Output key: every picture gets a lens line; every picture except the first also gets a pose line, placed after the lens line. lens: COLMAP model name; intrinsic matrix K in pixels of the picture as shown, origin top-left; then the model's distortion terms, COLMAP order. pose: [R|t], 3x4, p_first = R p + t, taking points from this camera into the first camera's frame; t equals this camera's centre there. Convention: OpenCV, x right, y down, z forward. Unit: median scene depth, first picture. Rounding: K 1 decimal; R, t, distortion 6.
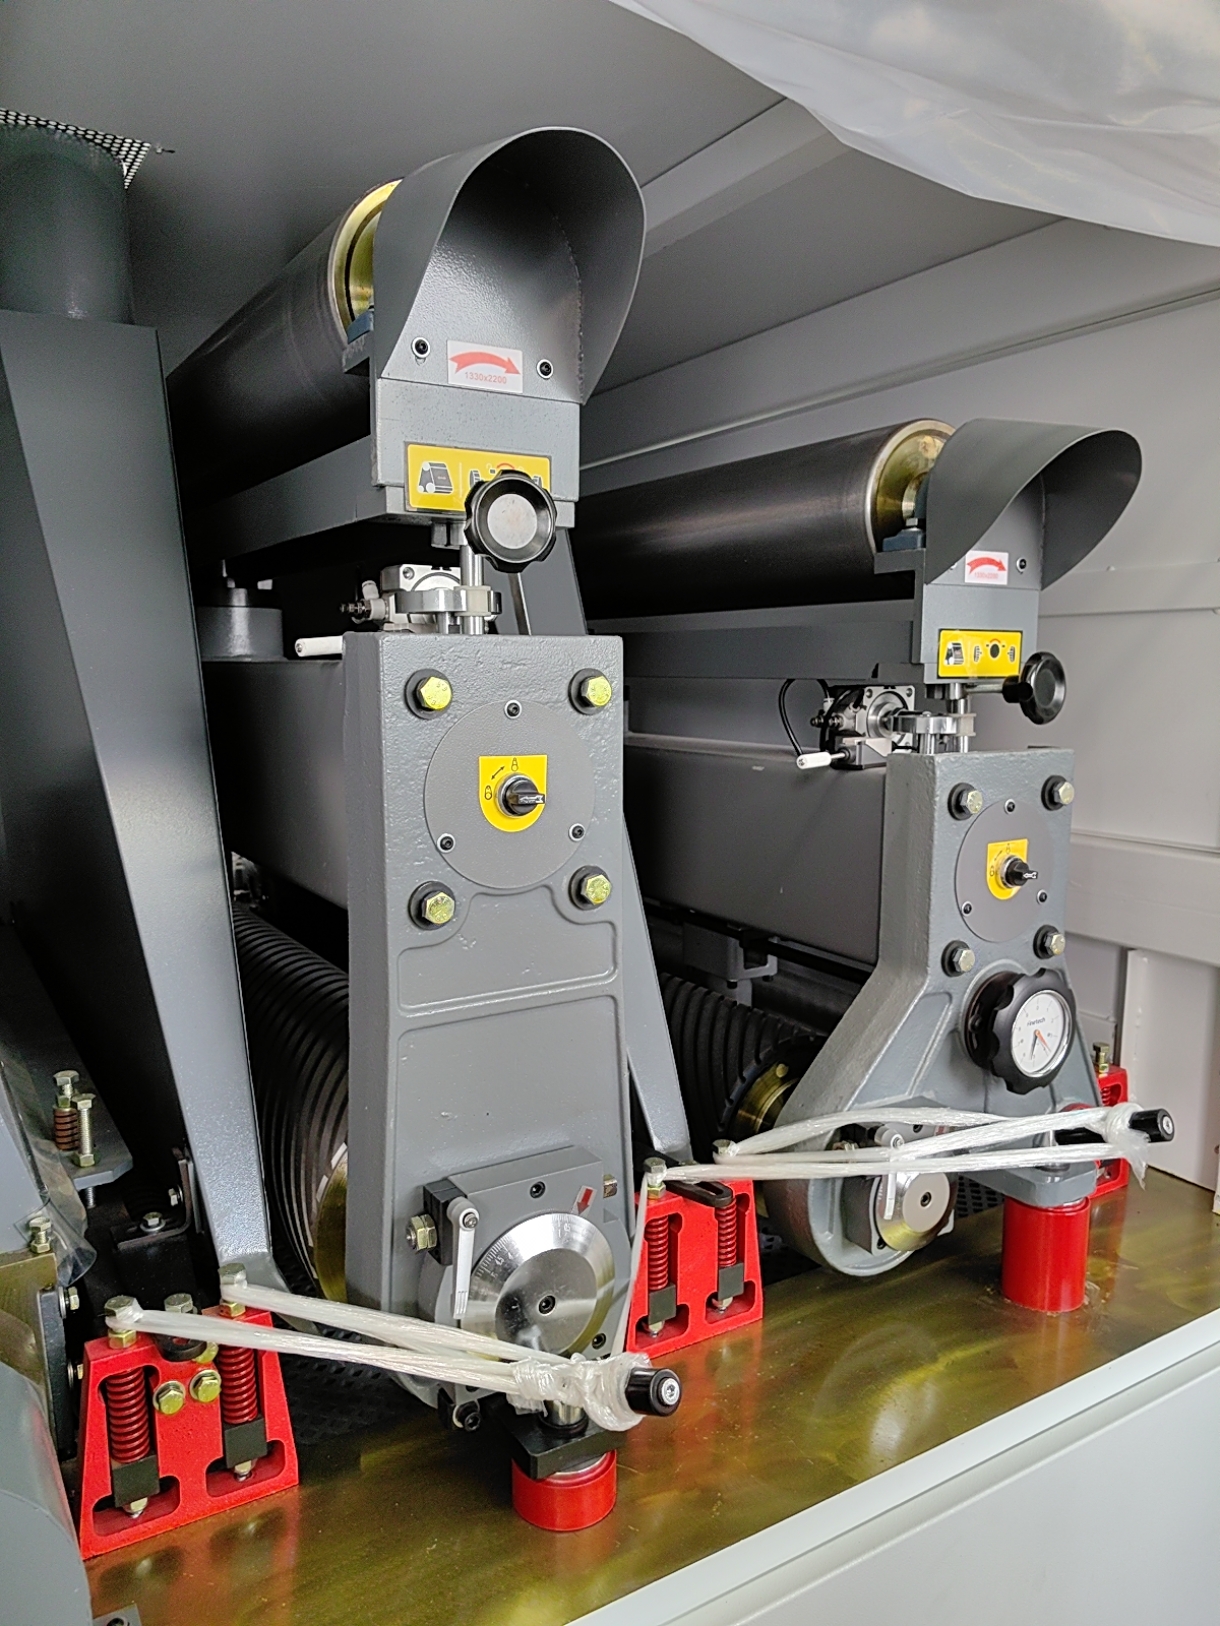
lens RADIAL K [[1201.6, 0, 595.6], [0, 1201.6, 819.2], [0, 0, 1]] dist [0.040740, -0.050875]
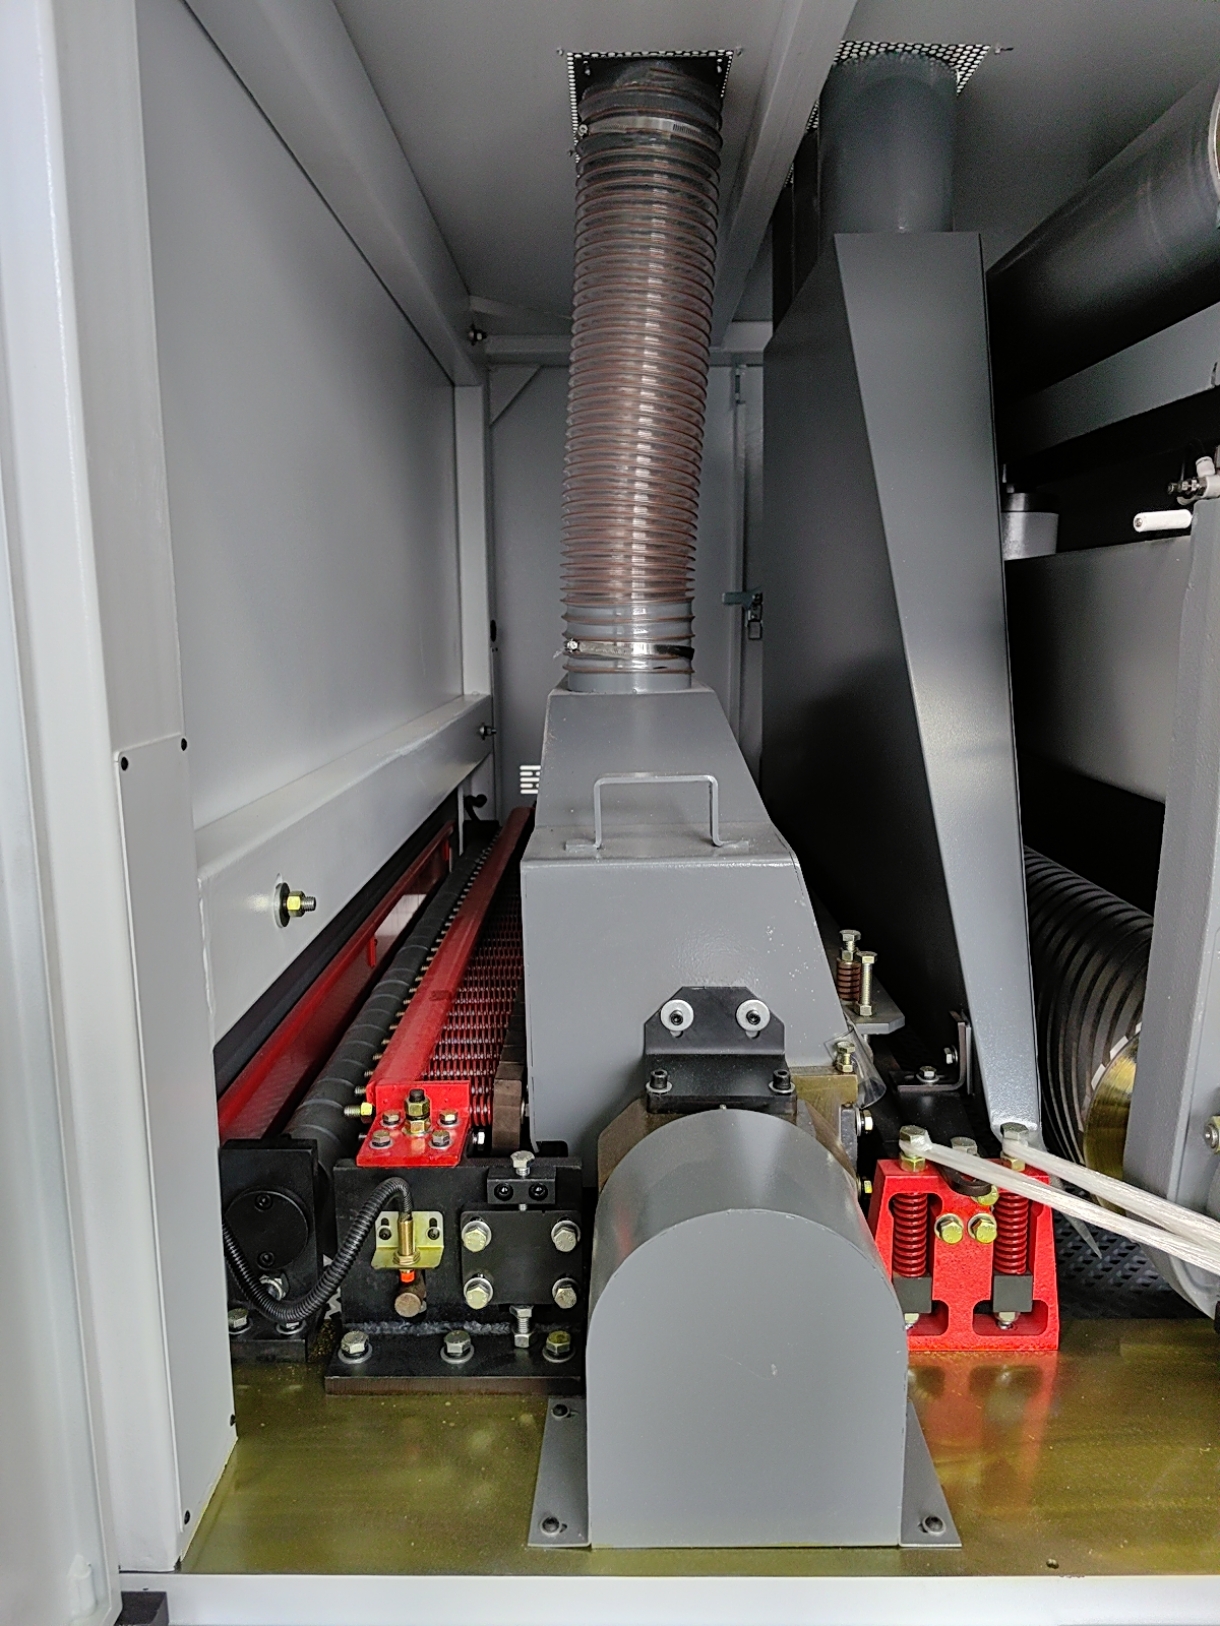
lens RADIAL K [[1201.6, 0, 607.7], [0, 1201.6, 816.5], [0, 0, 1]] dist [0.040740, -0.050875]
pose [[0.856925, 0.086944, -0.508055, -0.084647], [-0.064676, 0.996018, 0.061362, 0.056751], [0.511366, -0.019723, 0.859136, -0.064420]]
